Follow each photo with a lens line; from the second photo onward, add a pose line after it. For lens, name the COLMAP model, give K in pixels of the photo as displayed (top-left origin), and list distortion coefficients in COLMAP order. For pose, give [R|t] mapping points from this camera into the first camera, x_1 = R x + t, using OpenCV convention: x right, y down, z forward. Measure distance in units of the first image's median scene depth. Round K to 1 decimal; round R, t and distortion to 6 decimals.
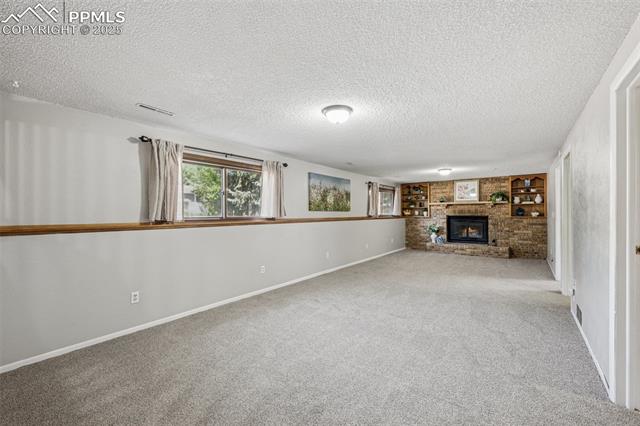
lens RADIAL K [[271.2, 0, 320.0], [0, 271.2, 213.0], [0, 0, 1]] dist [-0.000756, -0.000132]
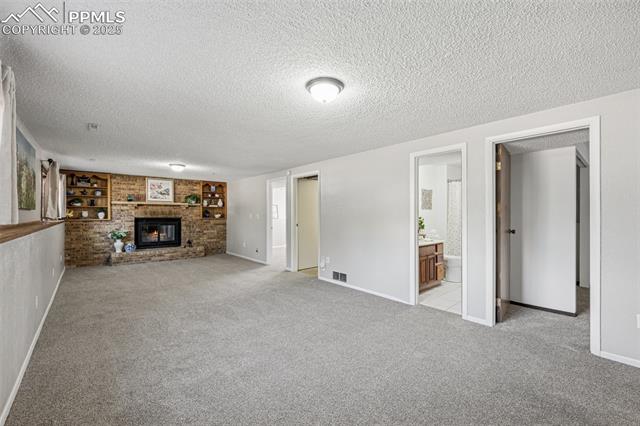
lens RADIAL K [[271.2, 0, 320.0], [0, 271.2, 213.0], [0, 0, 1]] dist [-0.000756, -0.000132]
pose [[0.176420, 0.010204, 0.984262, -0.265807], [-0.002591, 0.999948, -0.009902, 0.002336], [-0.984312, -0.000803, 0.176437, 0.320899]]
